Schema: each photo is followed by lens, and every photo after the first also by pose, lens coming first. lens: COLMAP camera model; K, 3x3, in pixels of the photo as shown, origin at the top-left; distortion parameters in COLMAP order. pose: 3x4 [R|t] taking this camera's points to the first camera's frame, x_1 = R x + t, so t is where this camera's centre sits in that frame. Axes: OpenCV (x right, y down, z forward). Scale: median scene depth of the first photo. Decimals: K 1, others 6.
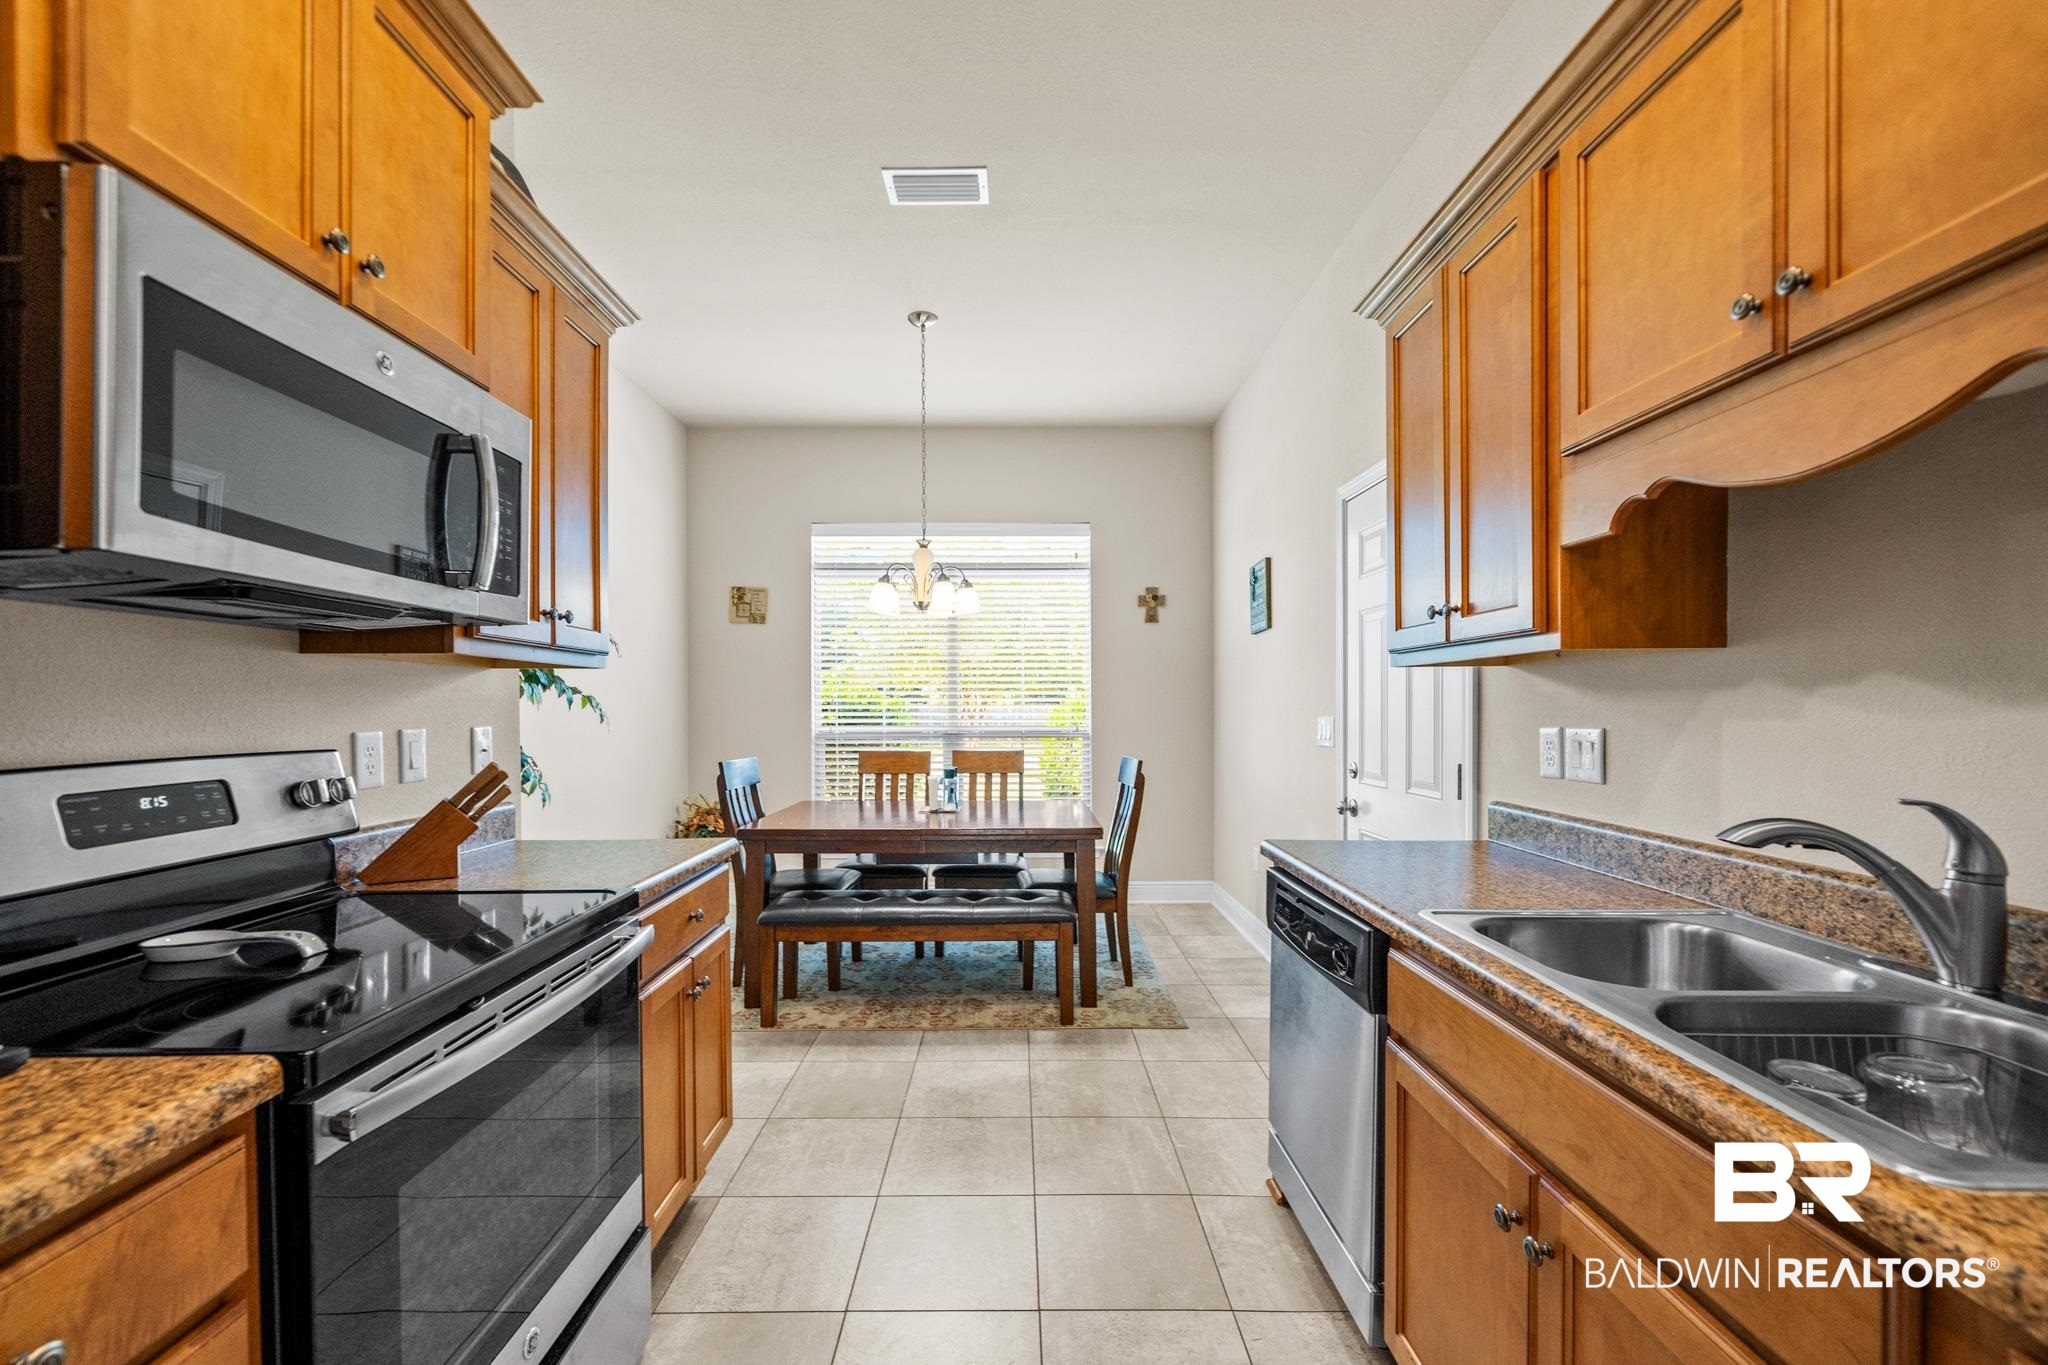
lens RADIAL K [[837.3, 0, 1017.0], [0, 837.3, 702.8], [0, 0, 1]] dist [0.007653, -0.000147]
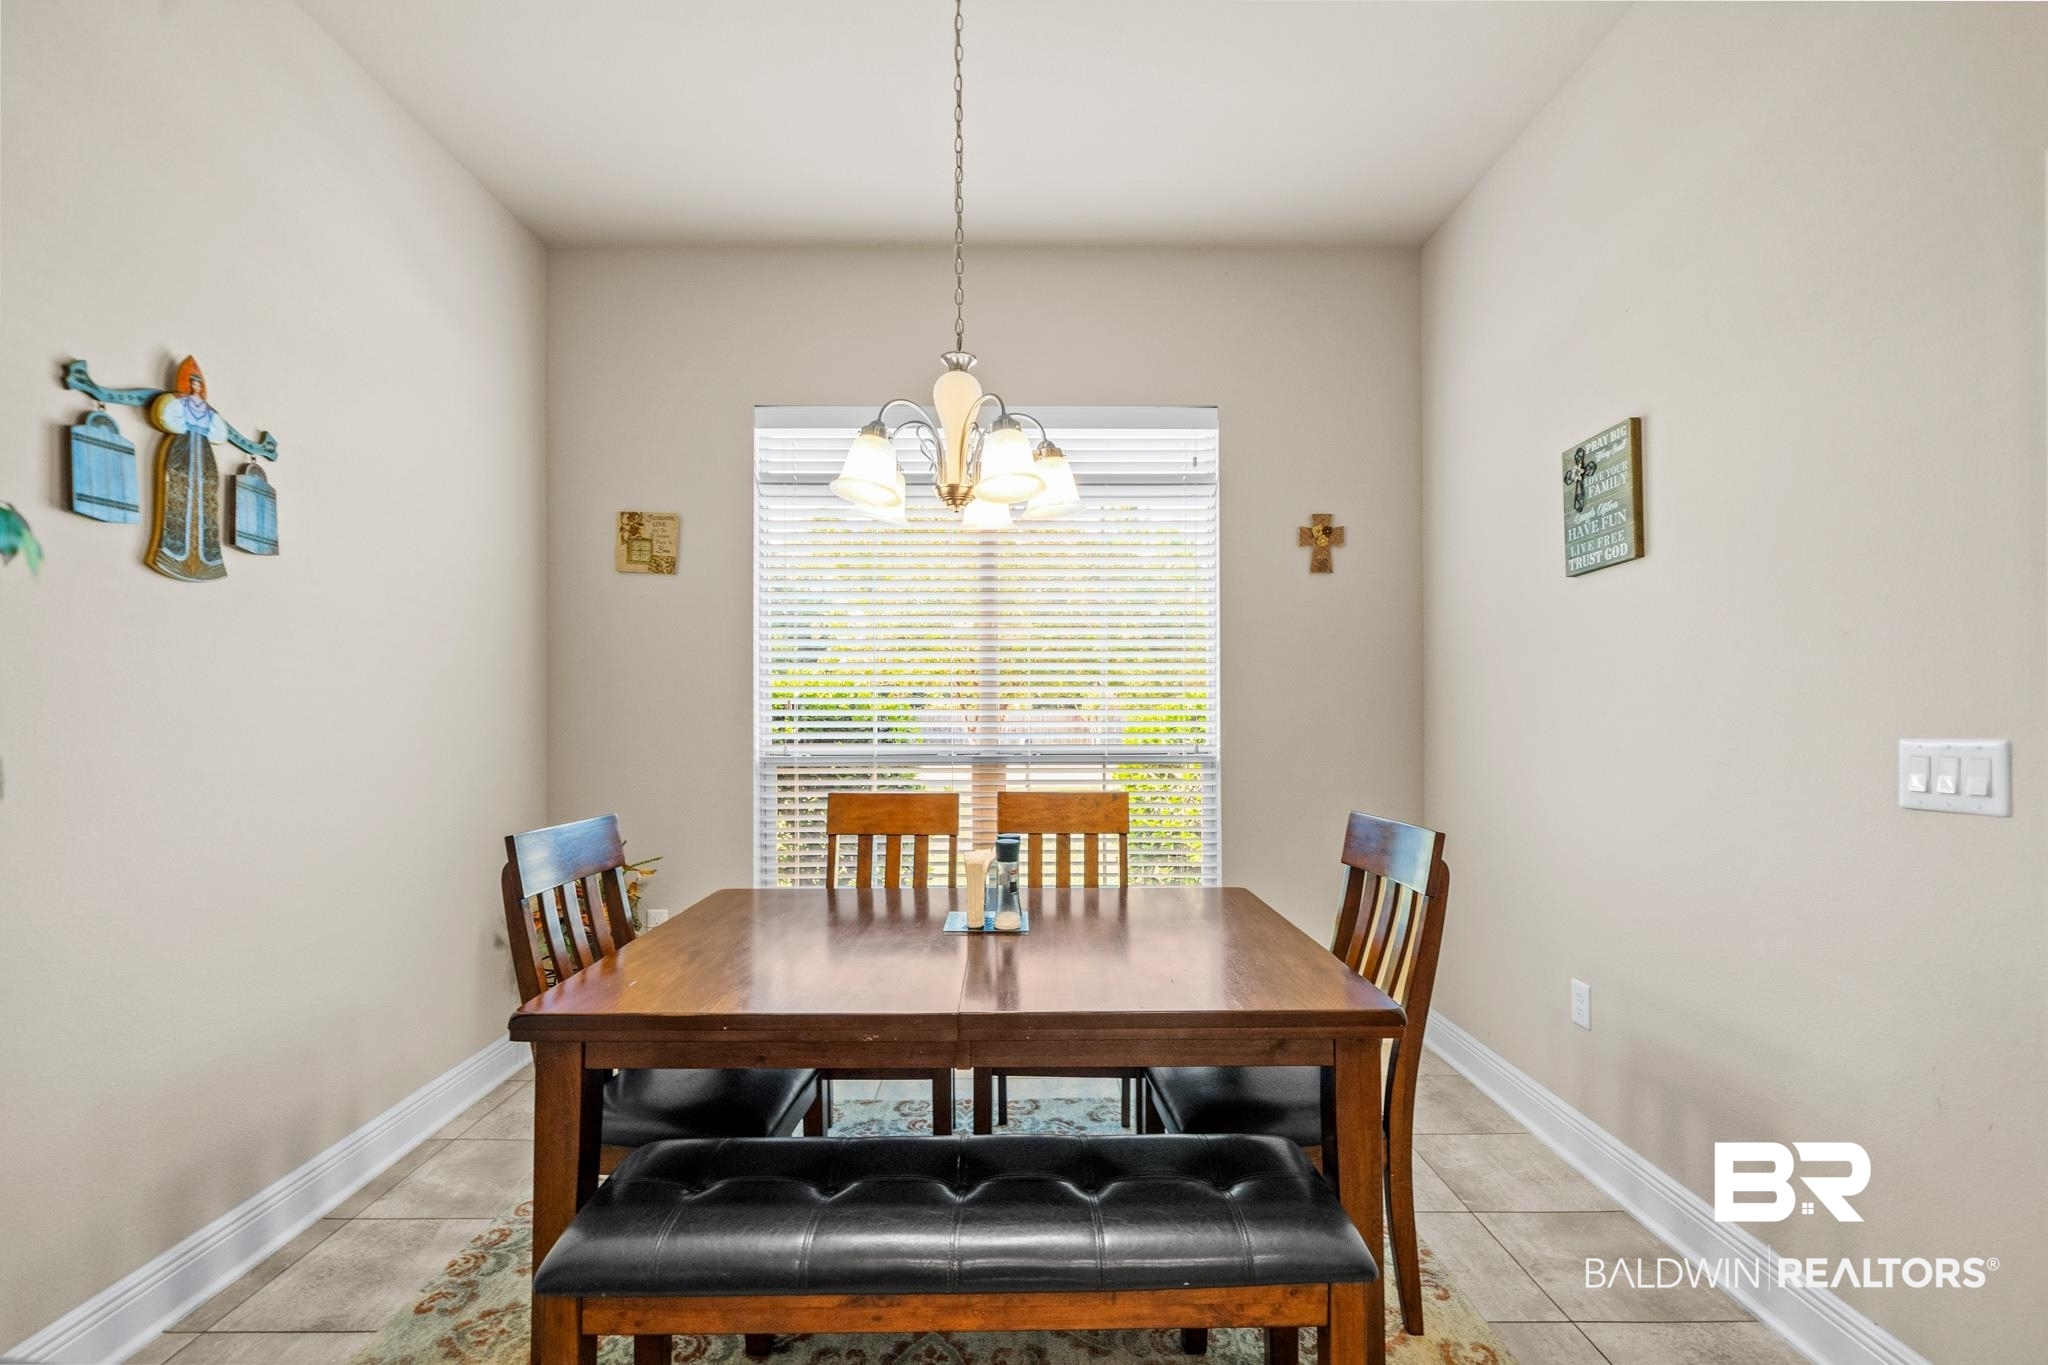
lens RADIAL K [[856.7, 0, 1023.2], [0, 856.7, 690.8], [0, 0, 1]] dist [-0.000703, 0.000488]
pose [[0.999965, -0.000217, 0.008403, -0.058941], [0.000364, 0.999847, -0.017512, -0.000193], [-0.008398, 0.017514, 0.999811, 0.392134]]
